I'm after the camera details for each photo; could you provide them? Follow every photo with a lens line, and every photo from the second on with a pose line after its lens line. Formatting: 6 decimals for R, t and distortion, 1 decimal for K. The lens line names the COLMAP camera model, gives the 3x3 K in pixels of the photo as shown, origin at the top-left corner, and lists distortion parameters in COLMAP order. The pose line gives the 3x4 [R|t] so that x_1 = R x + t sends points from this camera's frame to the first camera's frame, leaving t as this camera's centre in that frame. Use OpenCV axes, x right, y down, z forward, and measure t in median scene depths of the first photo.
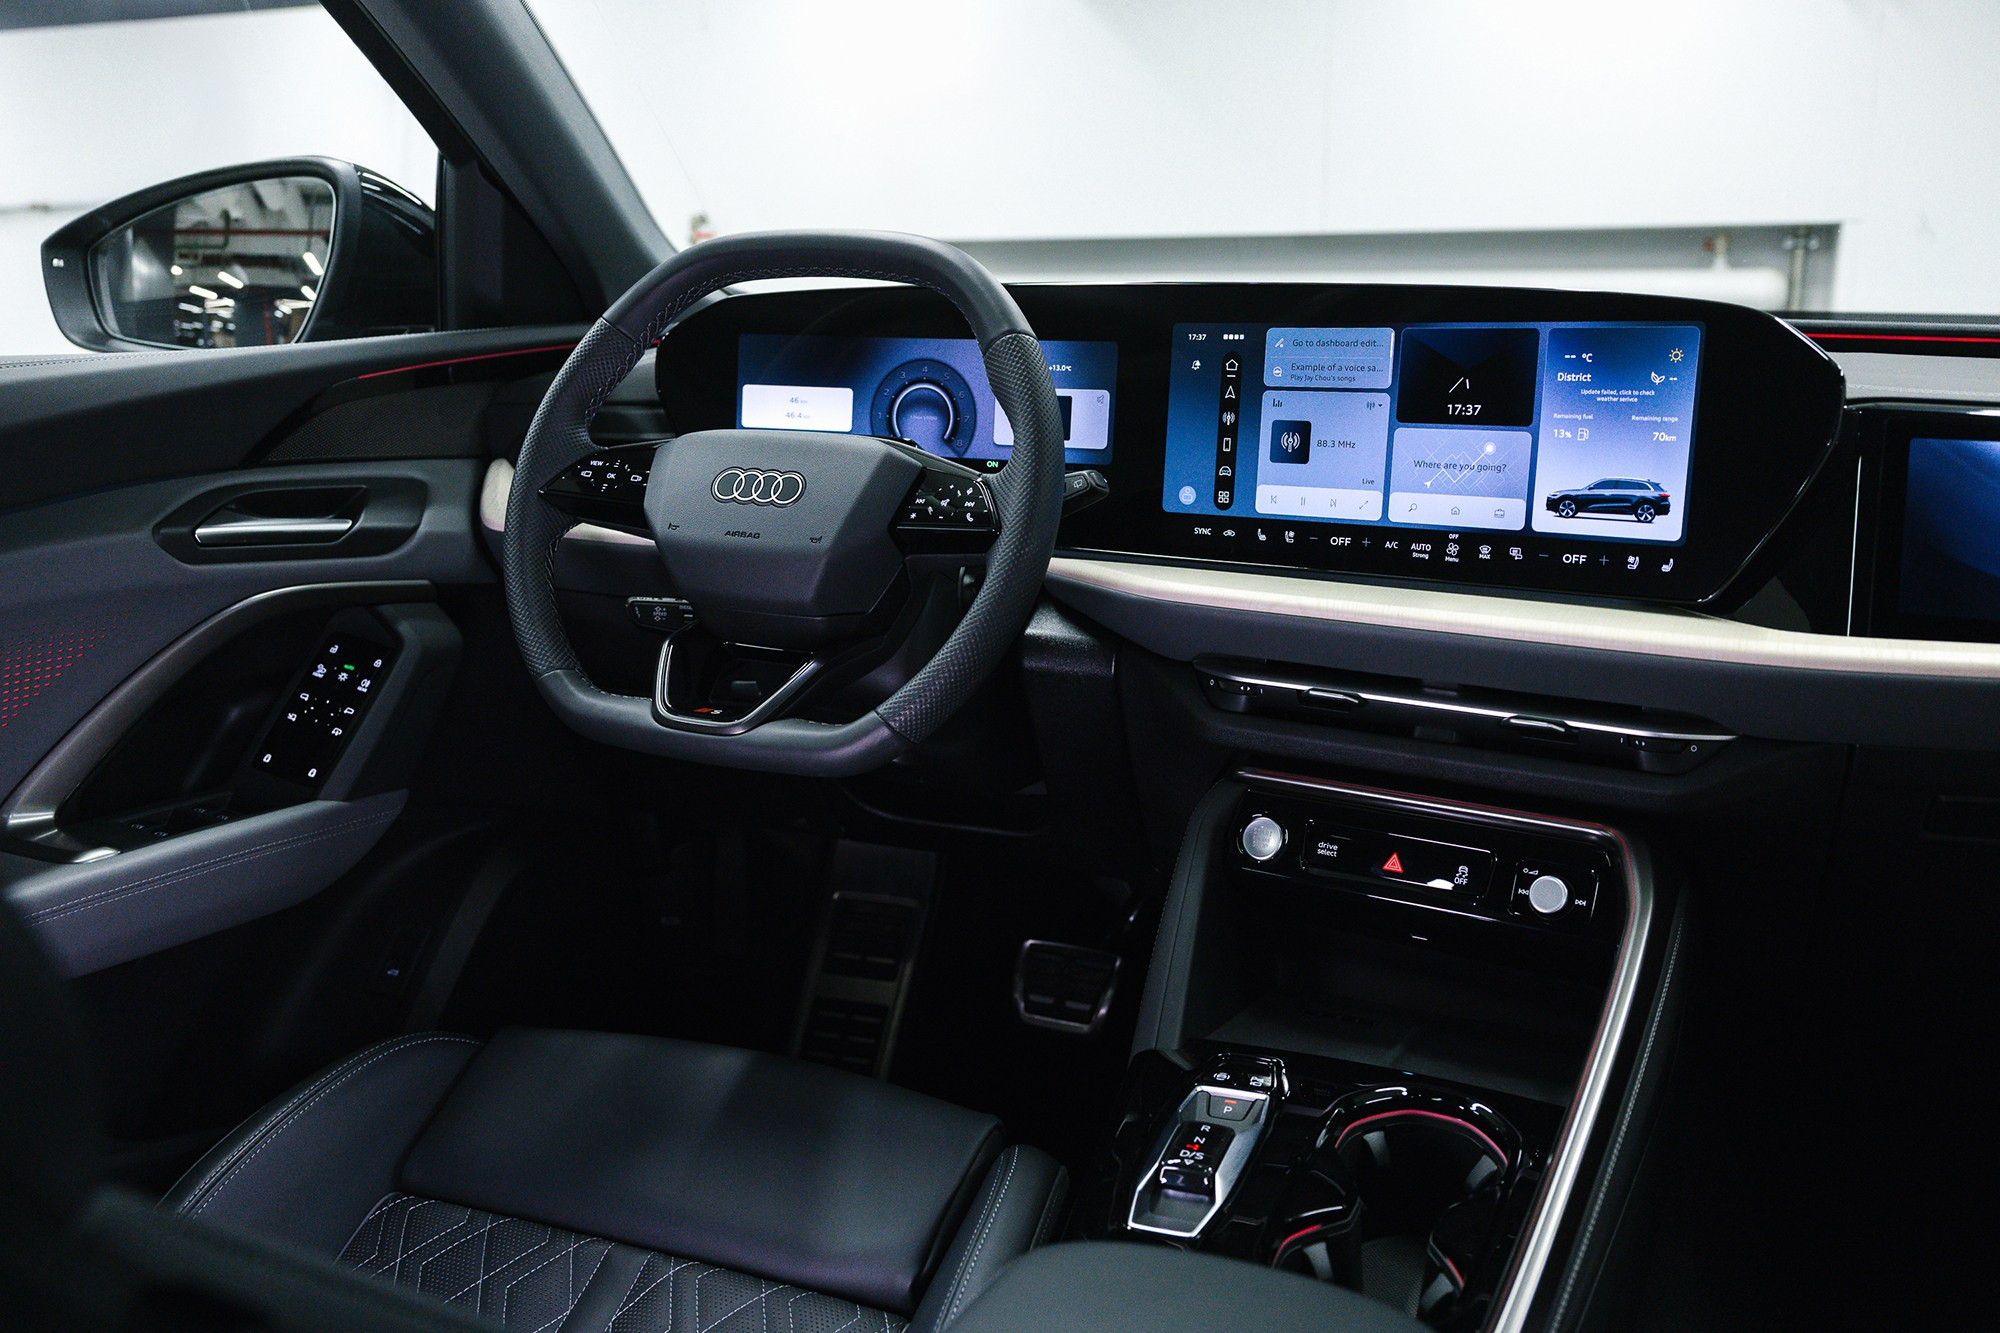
lens RADIAL K [[1752.7, 0, 1000.0], [0, 1752.7, 666.5], [0, 0, 1]] dist [-0.003228, 0.000331]
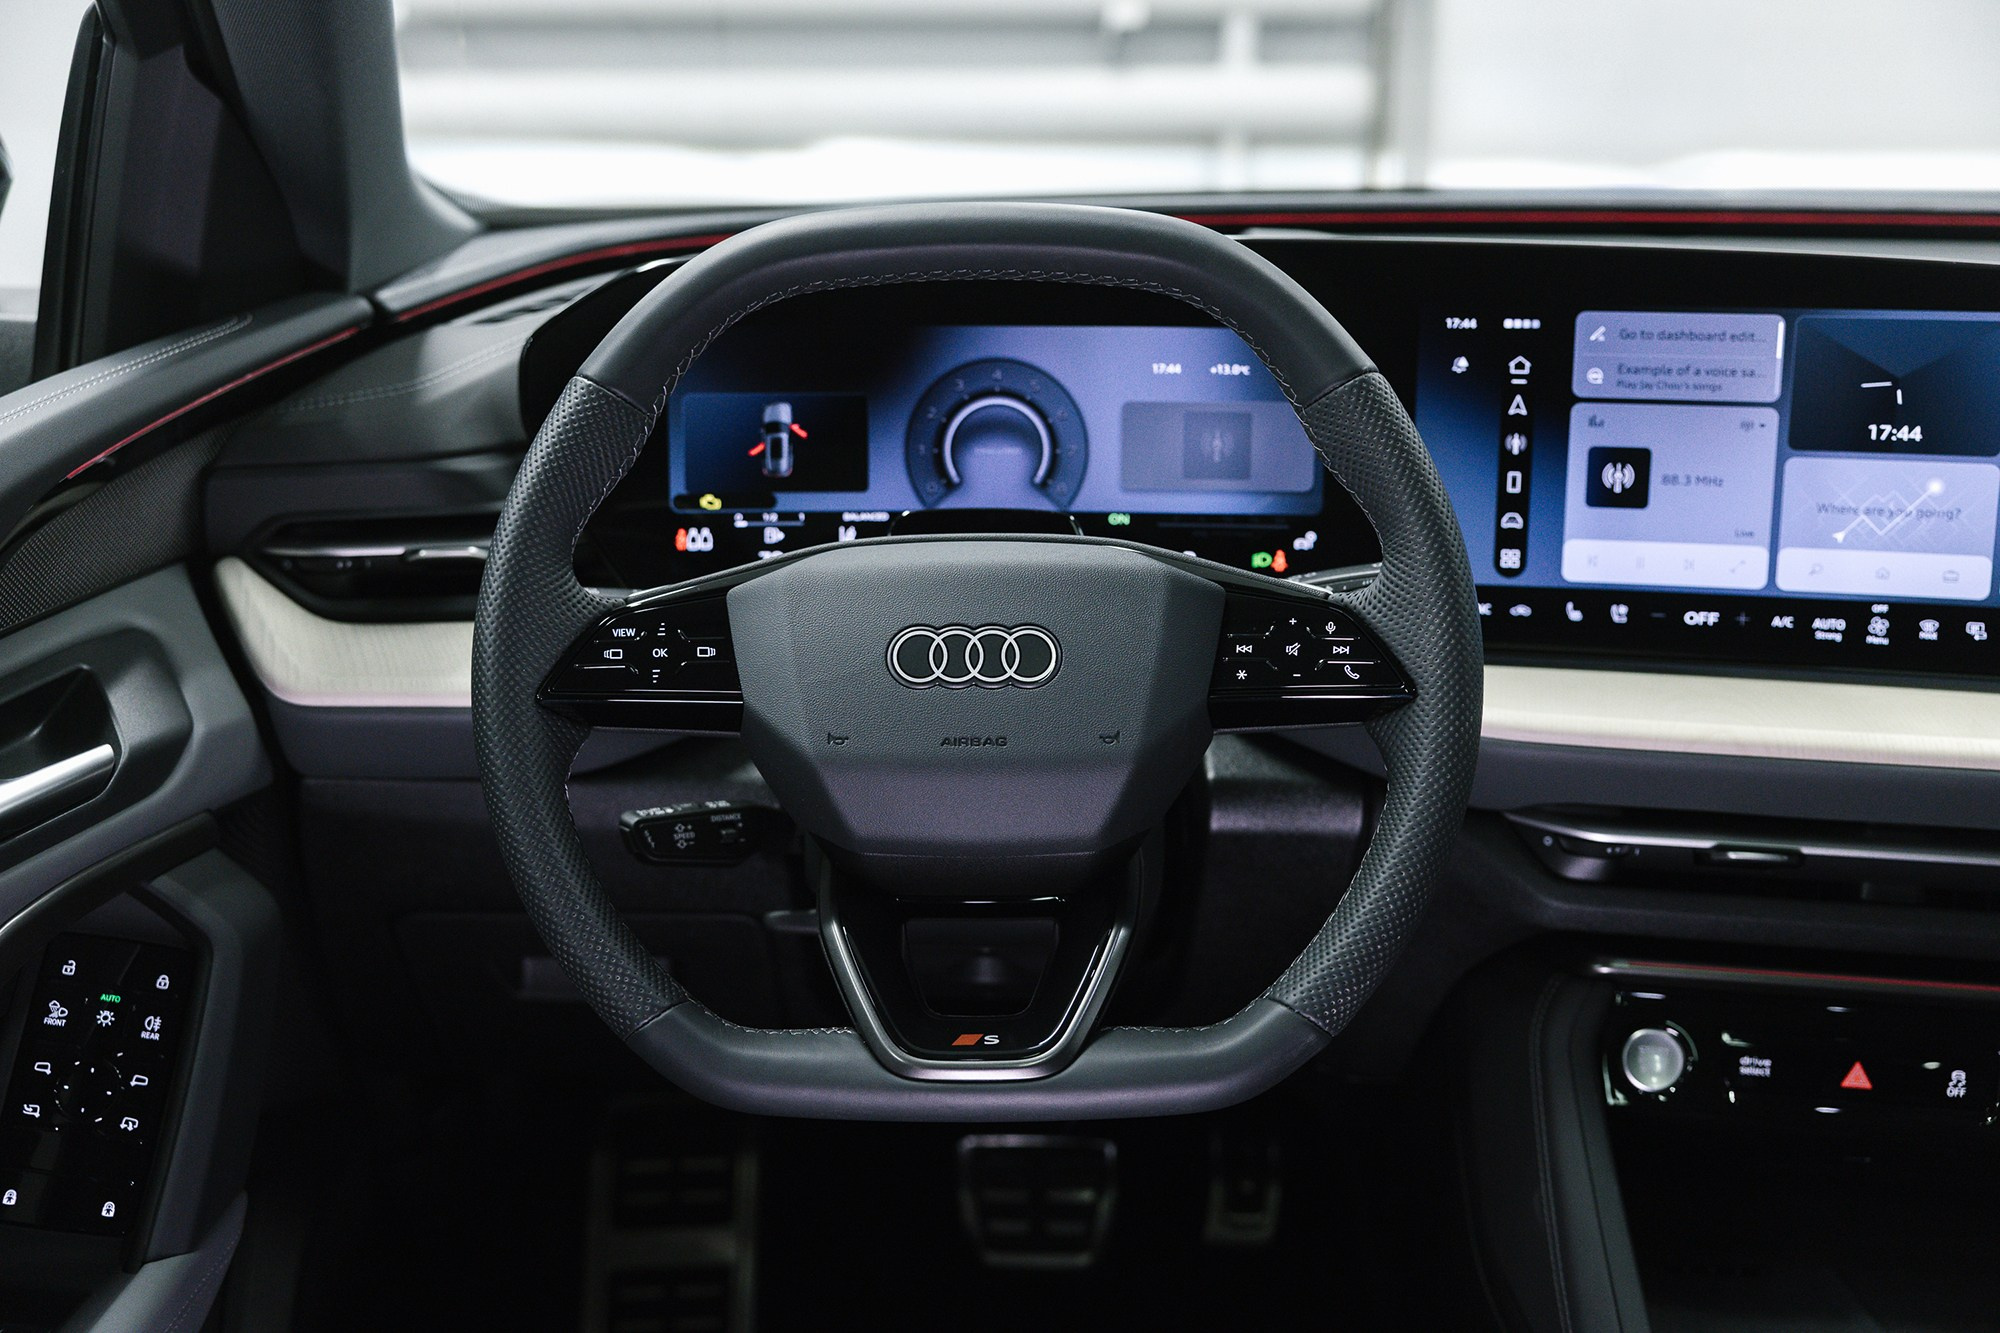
lens RADIAL K [[2448.6, 0, 1000.0], [0, 2448.6, 666.5], [0, 0, 1]] dist [0.008726, 0.019206]
pose [[0.924402, -0.118784, 0.362453, -0.416268], [0.082523, 0.990048, 0.113994, -0.185374], [-0.372386, -0.075466, 0.925004, 0.199436]]
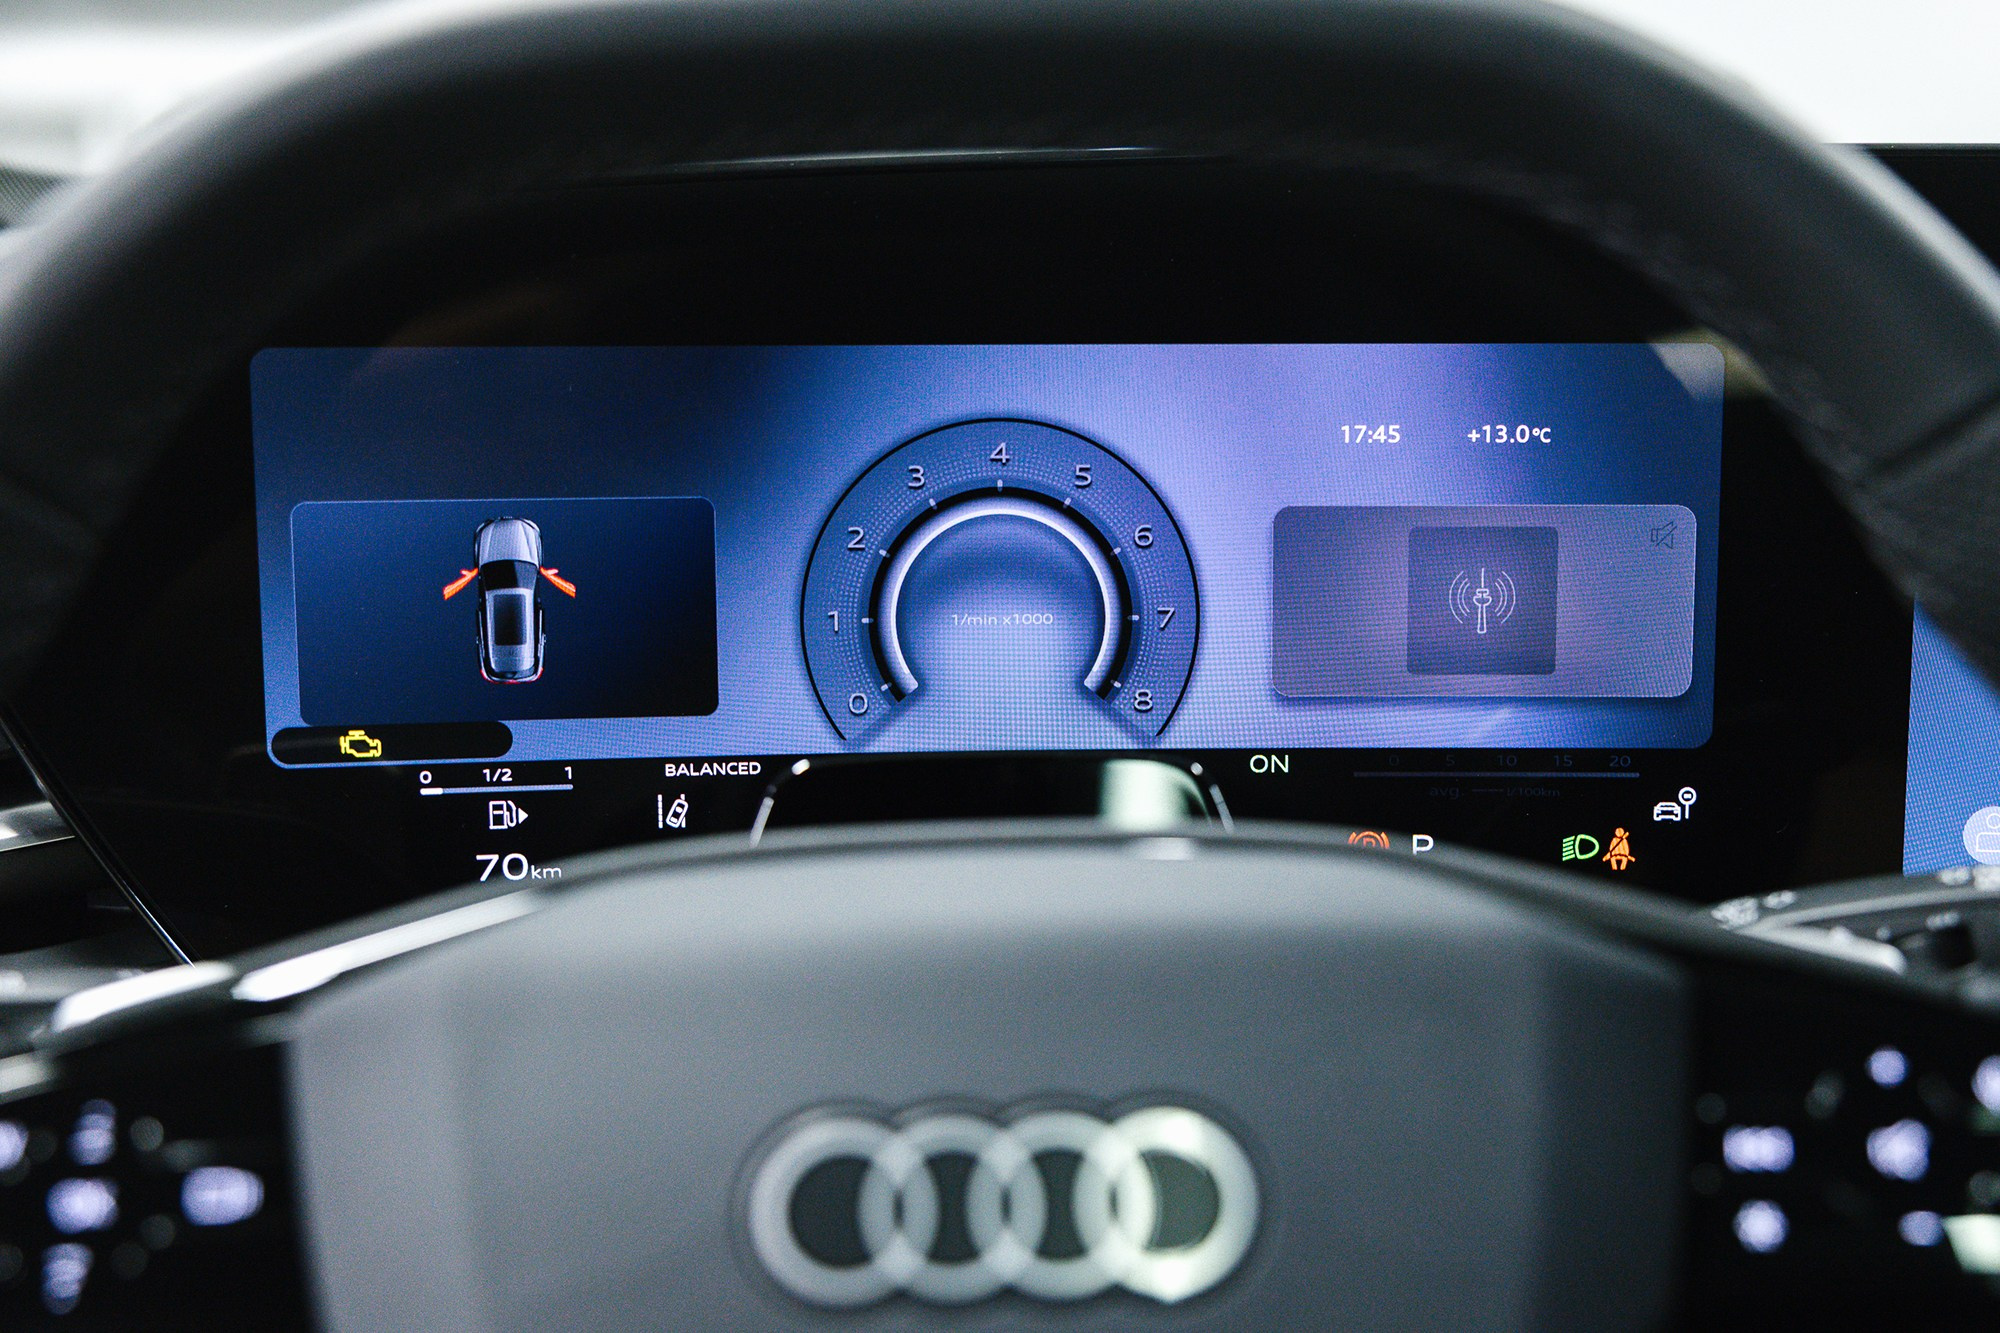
lens RADIAL K [[2448.6, 0, 1000.0], [0, 2448.6, 666.5], [0, 0, 1]] dist [0.008726, 0.019206]
pose [[0.907481, -0.103827, 0.407060, -0.233119], [0.097287, 0.994576, 0.036793, -0.166976], [-0.408672, 0.006213, 0.912660, 0.709720]]
